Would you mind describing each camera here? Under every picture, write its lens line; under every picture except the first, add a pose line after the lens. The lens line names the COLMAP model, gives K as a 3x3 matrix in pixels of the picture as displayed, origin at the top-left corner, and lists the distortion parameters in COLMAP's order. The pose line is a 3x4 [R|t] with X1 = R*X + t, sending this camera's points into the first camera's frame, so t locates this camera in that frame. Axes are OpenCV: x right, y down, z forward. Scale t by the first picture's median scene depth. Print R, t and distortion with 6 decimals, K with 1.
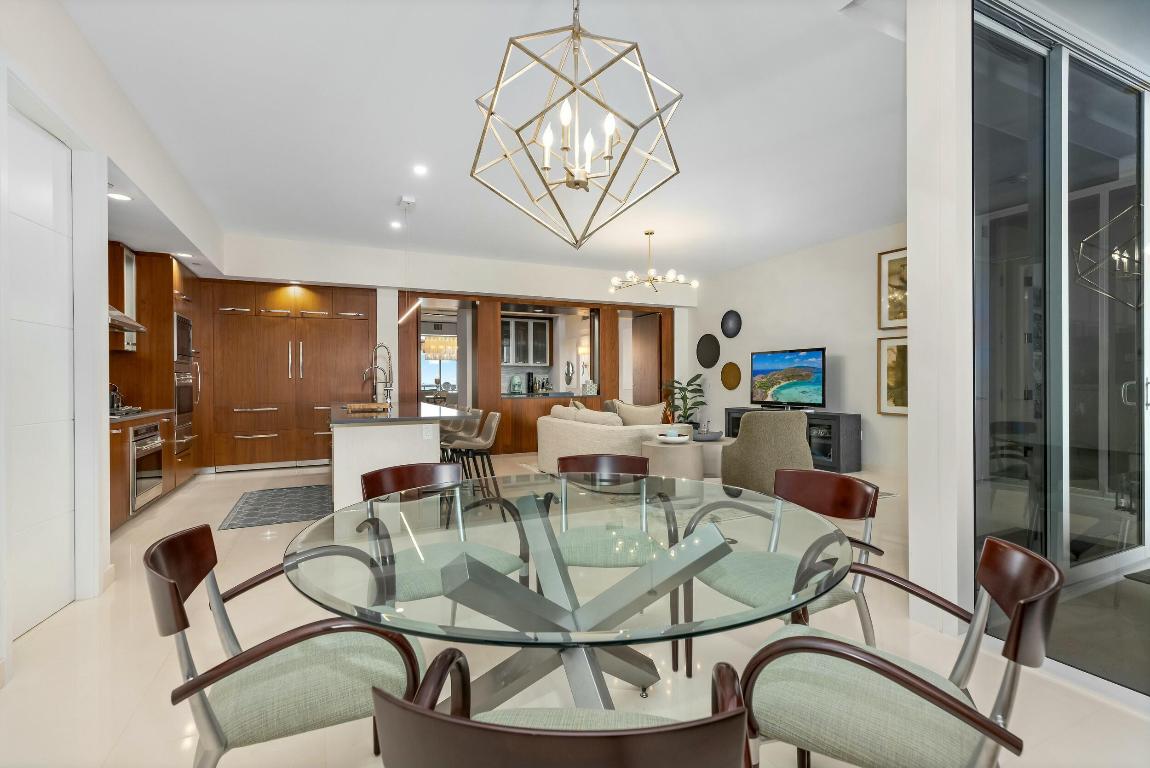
lens RADIAL K [[522.8, 0, 579.5], [0, 522.8, 380.9], [0, 0, 1]] dist [0.002370, 0.000032]
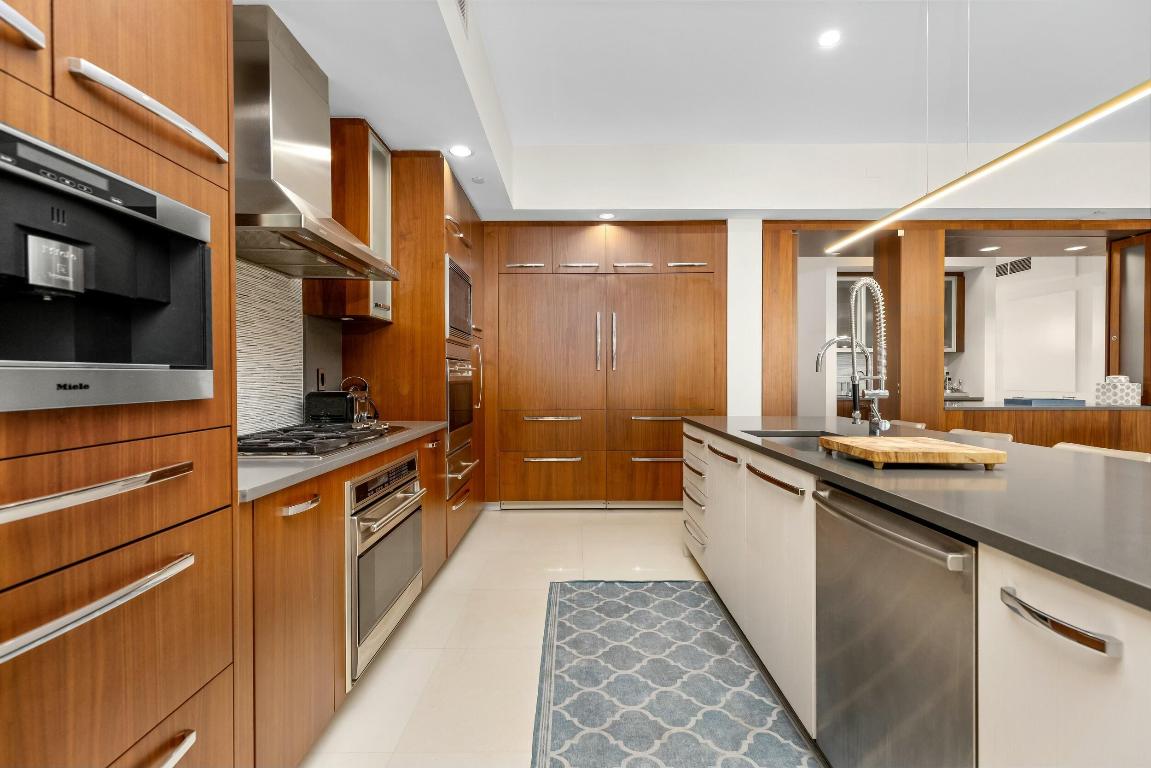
lens RADIAL K [[523.3, 0, 574.5], [0, 523.3, 382.8], [0, 0, 1]] dist [0.002370, 0.000032]
pose [[0.899269, 0.009572, -0.437292, -0.338056], [-0.004212, 0.999904, 0.013225, 0.002067], [0.437376, -0.010051, 0.899222, 0.465947]]
